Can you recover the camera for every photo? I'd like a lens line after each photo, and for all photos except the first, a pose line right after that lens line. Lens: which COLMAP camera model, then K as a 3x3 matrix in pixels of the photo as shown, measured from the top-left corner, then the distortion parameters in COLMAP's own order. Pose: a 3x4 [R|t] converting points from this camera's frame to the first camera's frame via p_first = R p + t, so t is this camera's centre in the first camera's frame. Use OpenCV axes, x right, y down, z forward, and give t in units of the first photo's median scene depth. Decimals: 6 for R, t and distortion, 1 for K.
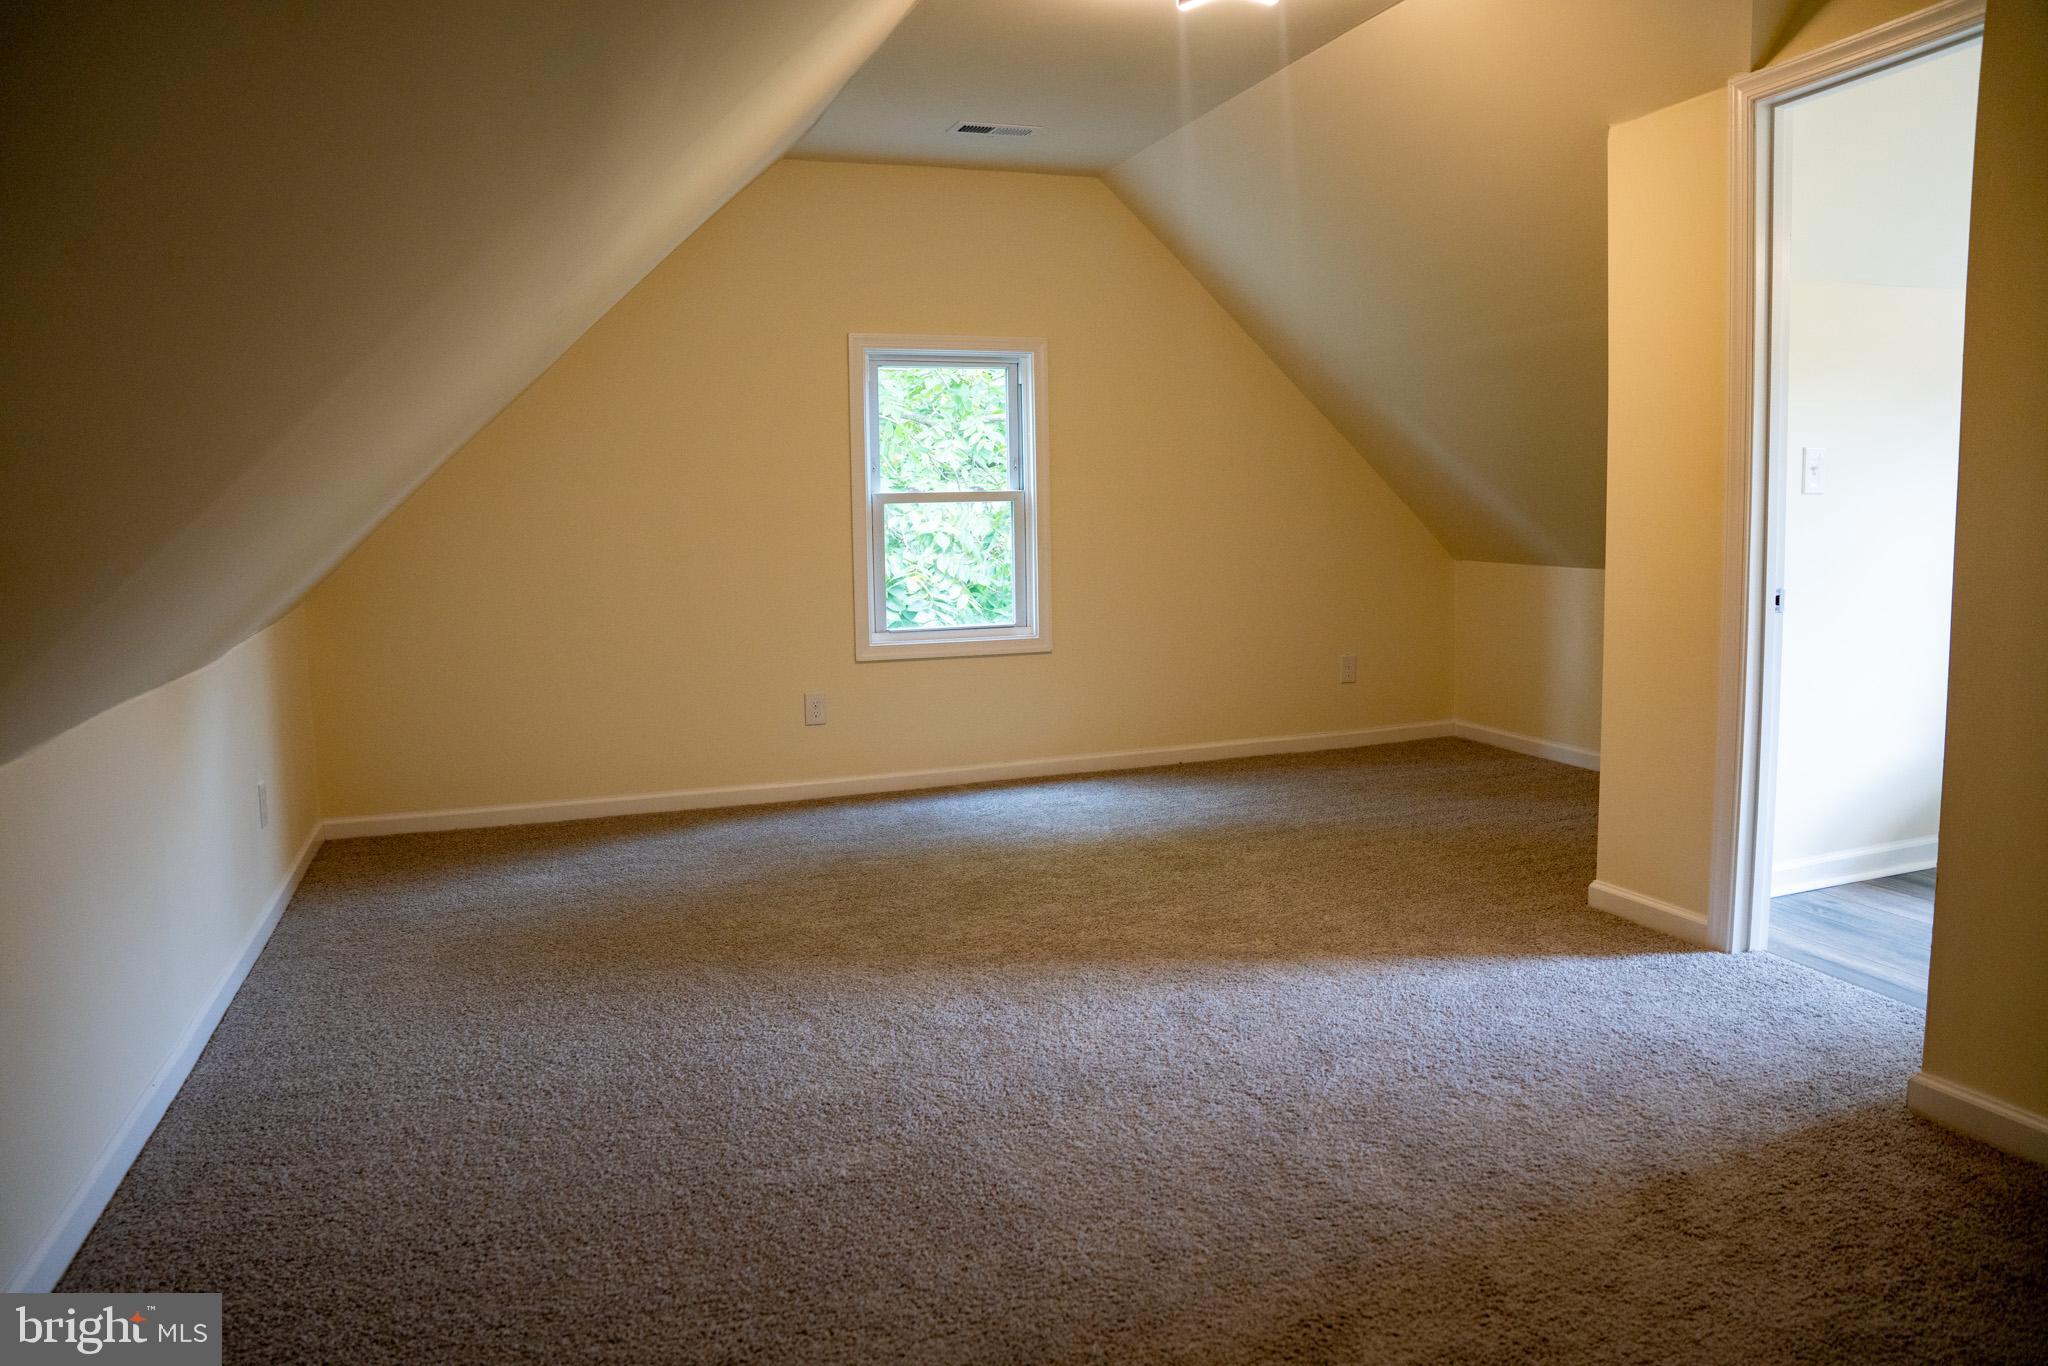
lens RADIAL K [[1394.3, 0, 1019.5], [0, 1394.3, 694.7], [0, 0, 1]] dist [-0.183538, 0.133758]
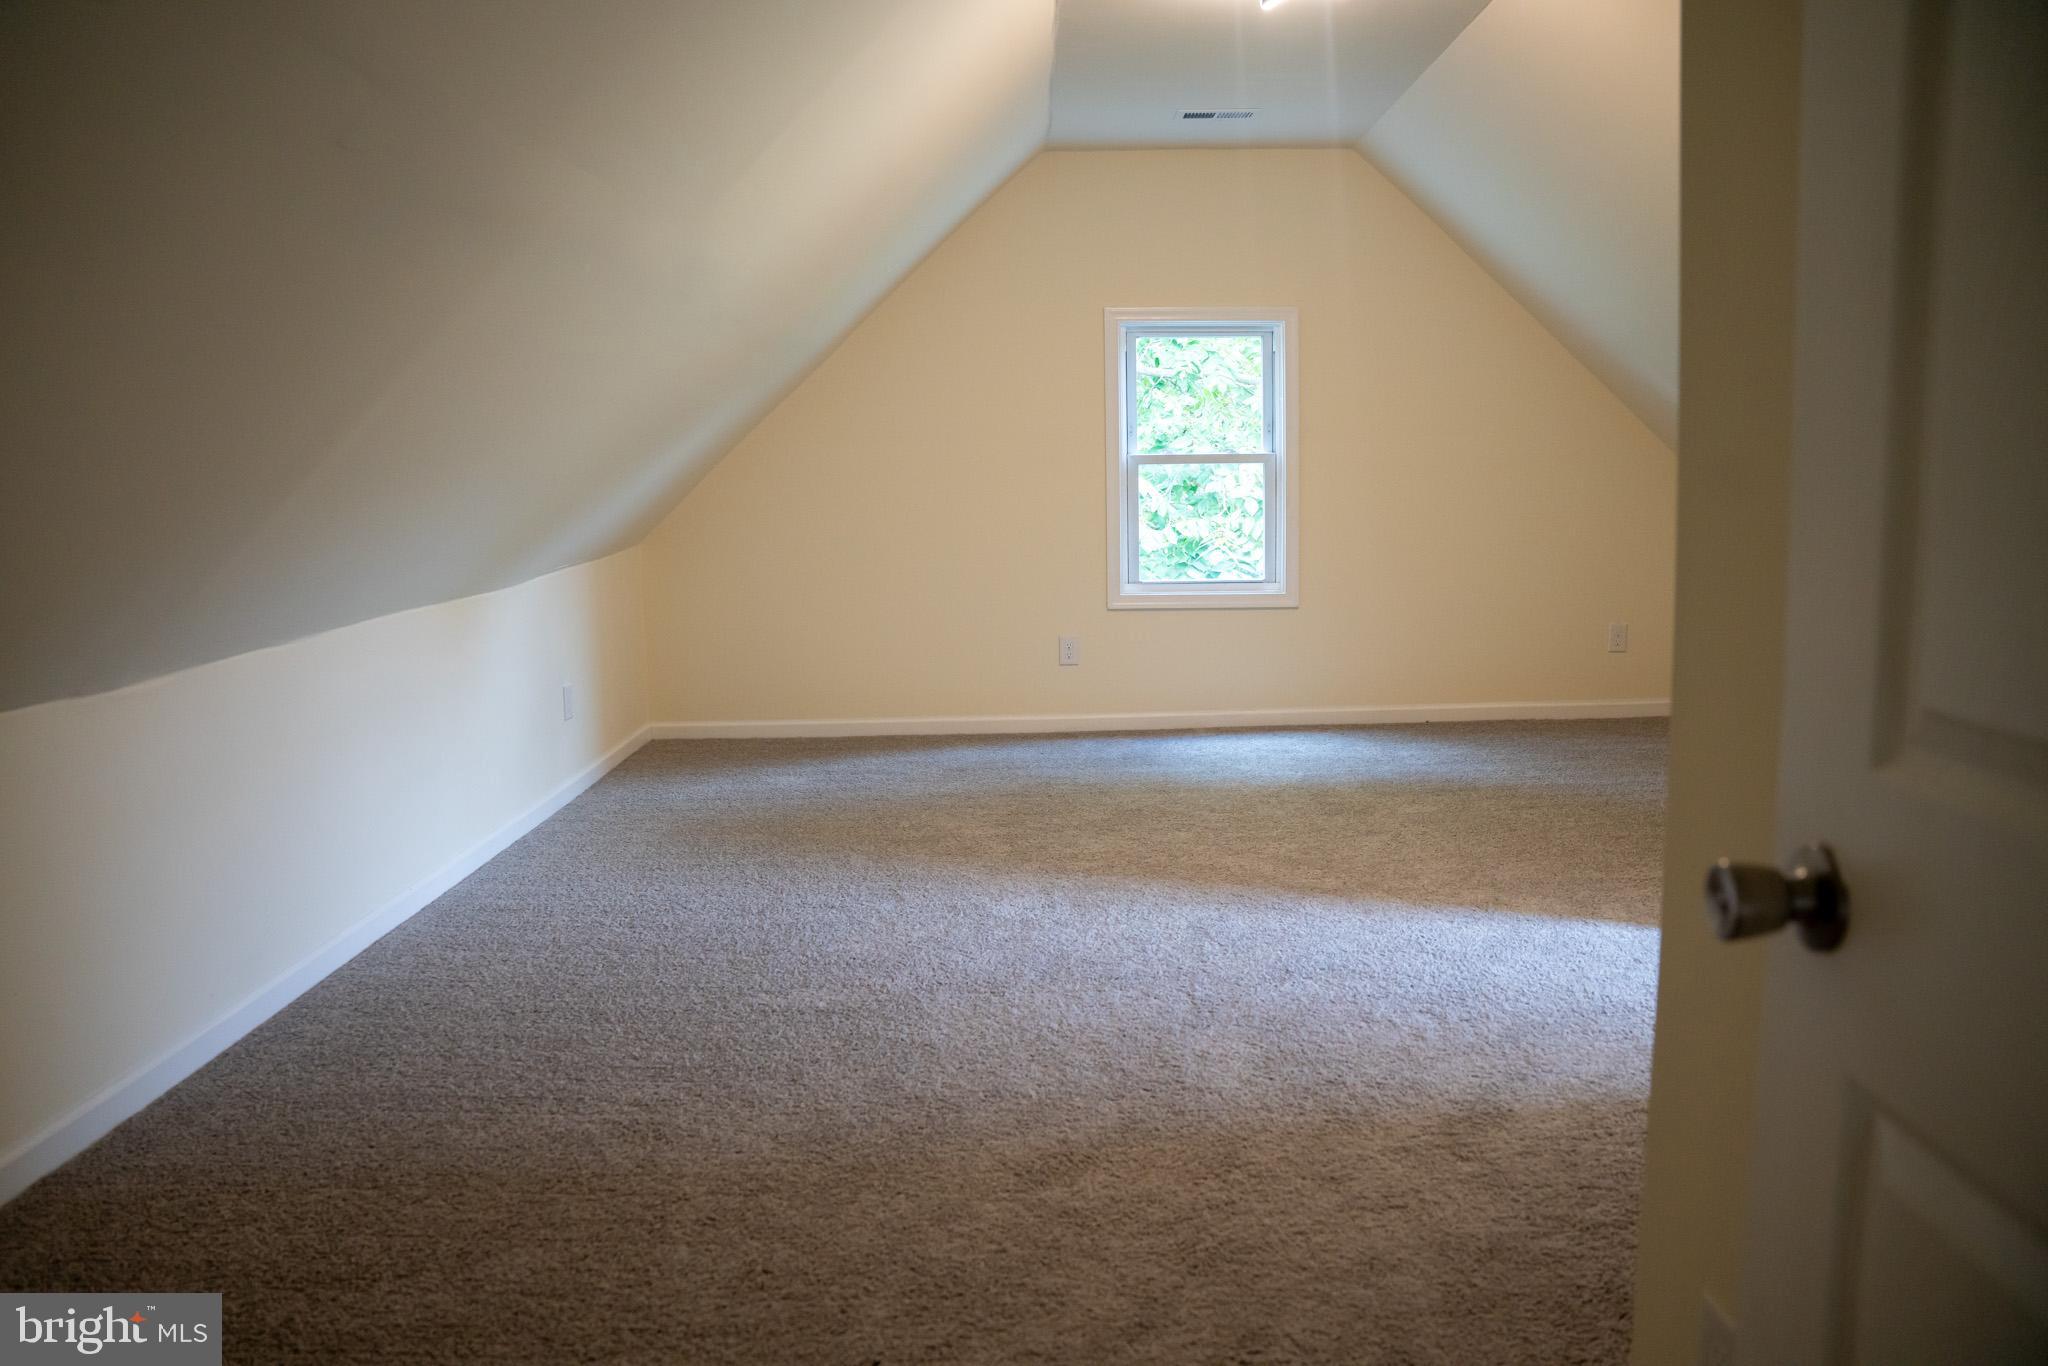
lens RADIAL K [[1394.3, 0, 1019.5], [0, 1394.3, 694.7], [0, 0, 1]] dist [-0.183538, 0.133758]
pose [[0.937366, 0.055311, -0.343927, 0.199553], [-0.044444, 0.998234, 0.039408, 0.003267], [0.345499, -0.021655, 0.938169, -0.052353]]
